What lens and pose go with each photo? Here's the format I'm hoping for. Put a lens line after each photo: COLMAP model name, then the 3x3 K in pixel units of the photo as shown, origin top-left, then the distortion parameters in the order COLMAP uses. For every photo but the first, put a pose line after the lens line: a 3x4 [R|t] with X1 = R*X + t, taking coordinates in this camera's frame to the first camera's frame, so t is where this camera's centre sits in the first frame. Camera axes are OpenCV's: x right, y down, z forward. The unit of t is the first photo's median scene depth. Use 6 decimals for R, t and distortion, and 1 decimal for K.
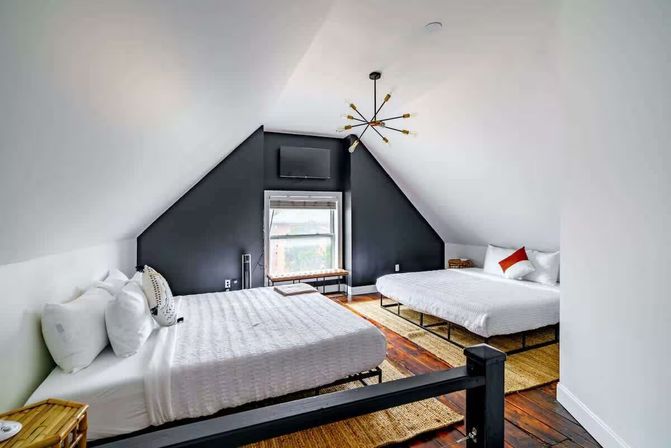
lens RADIAL K [[322.6, 0, 326.3], [0, 322.6, 223.2], [0, 0, 1]] dist [0.000572, 0.000399]
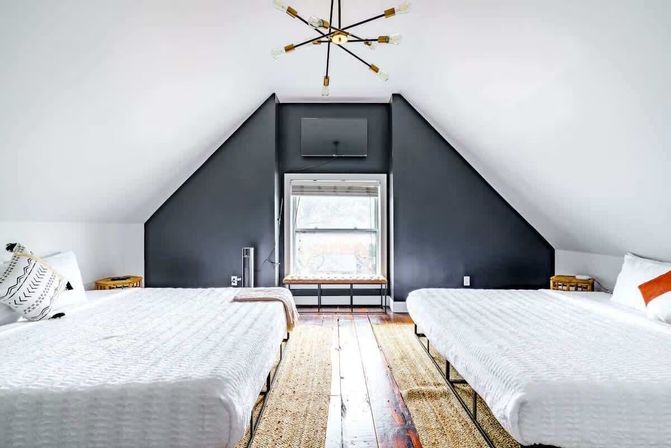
lens RADIAL K [[322.6, 0, 326.3], [0, 322.6, 223.2], [0, 0, 1]] dist [0.000572, 0.000399]
pose [[0.918732, 0.019874, -0.394381, 0.232987], [-0.026031, 0.999608, -0.010268, 0.032154], [0.394022, 0.019700, 0.918890, 0.265240]]
